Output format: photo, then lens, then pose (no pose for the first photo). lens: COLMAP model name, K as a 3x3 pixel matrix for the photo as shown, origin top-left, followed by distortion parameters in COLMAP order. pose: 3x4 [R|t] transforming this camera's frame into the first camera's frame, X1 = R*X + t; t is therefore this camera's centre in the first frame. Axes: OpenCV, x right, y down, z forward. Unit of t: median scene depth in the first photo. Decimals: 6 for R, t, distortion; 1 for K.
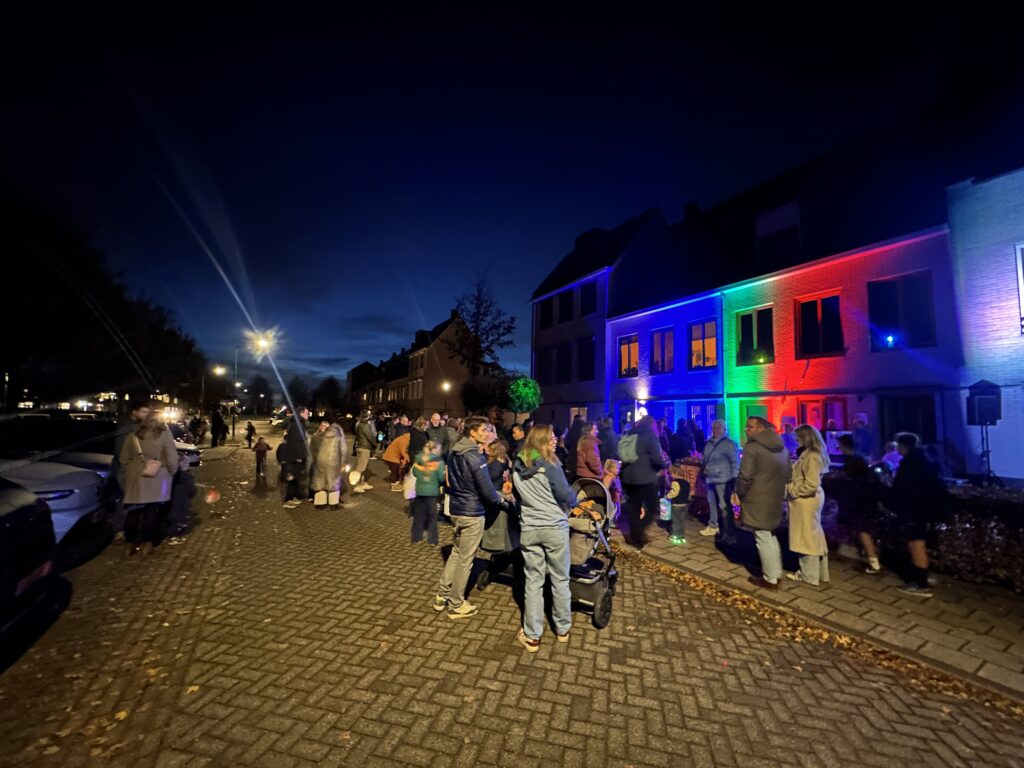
lens RADIAL K [[407.6, 0, 512.0], [0, 407.6, 384.0], [0, 0, 1]] dist [-0.002161, -0.000252]
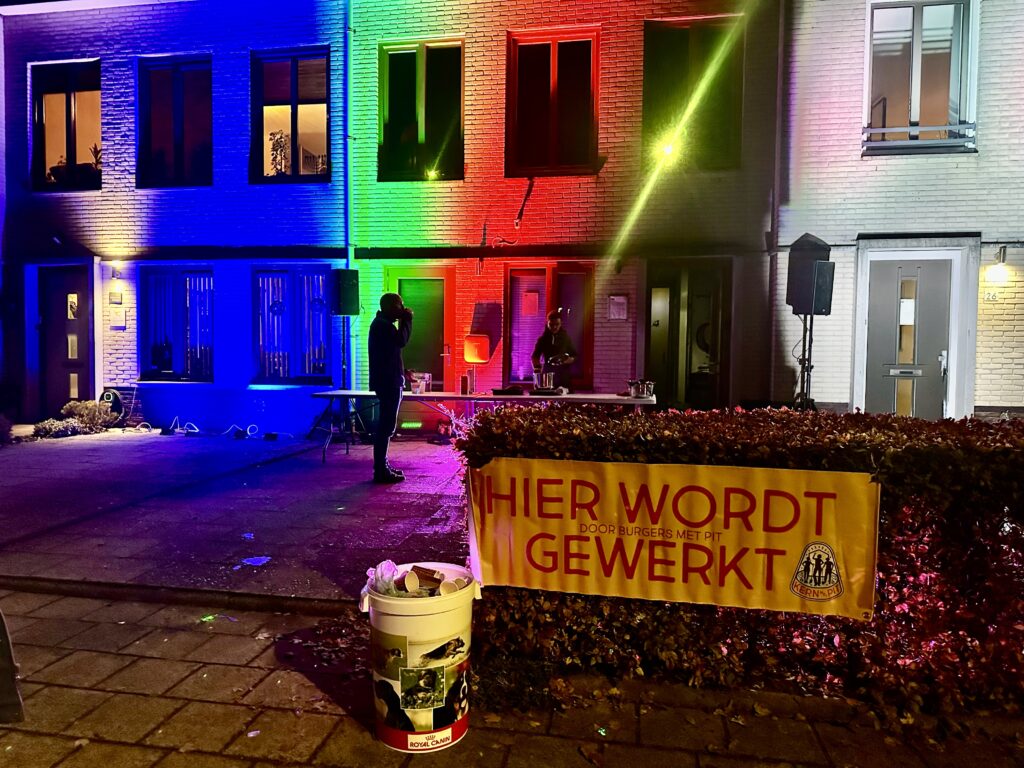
lens RADIAL K [[692.4, 0, 501.8], [0, 692.4, 381.8], [0, 0, 1]] dist [0.105045, -0.132170]
pose [[0.657656, -0.049773, 0.751673, 0.093937], [-0.059960, 0.991190, 0.118094, 0.065399], [-0.750929, -0.122736, 0.648878, 0.424583]]
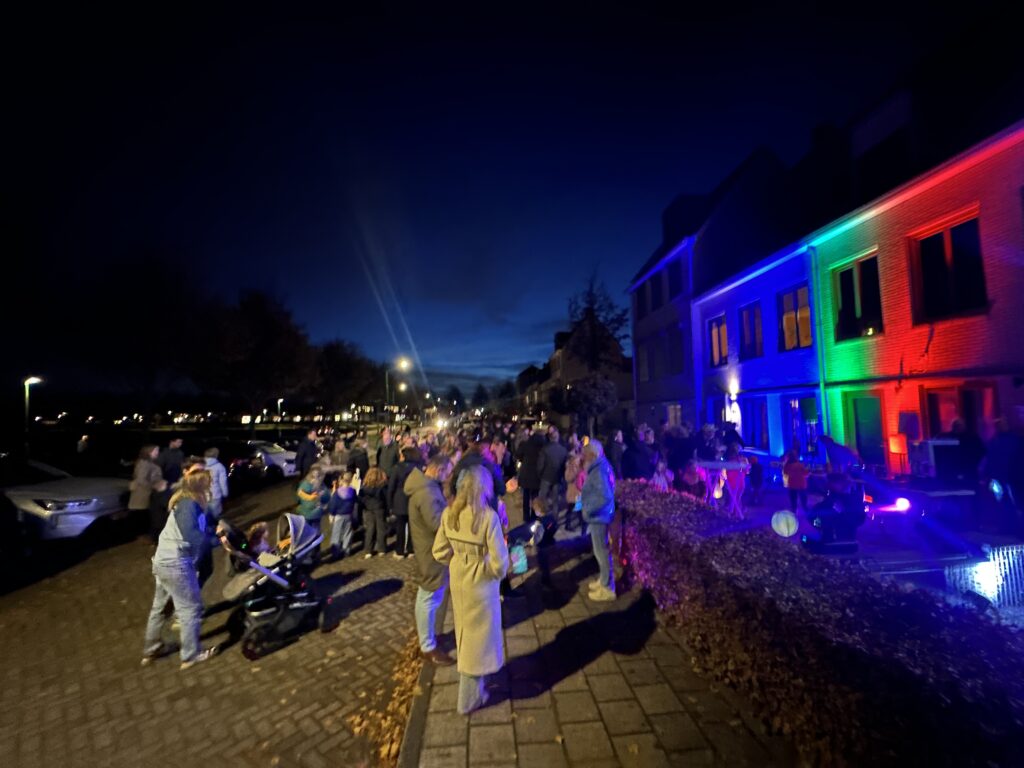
lens RADIAL K [[407.6, 0, 512.0], [0, 407.6, 384.0], [0, 0, 1]] dist [-0.002161, -0.000252]
pose [[0.895950, -0.076283, -0.437556, 0.347708], [0.080817, 0.996695, -0.008280, -0.013023], [0.436741, -0.027943, 0.899153, 0.099170]]
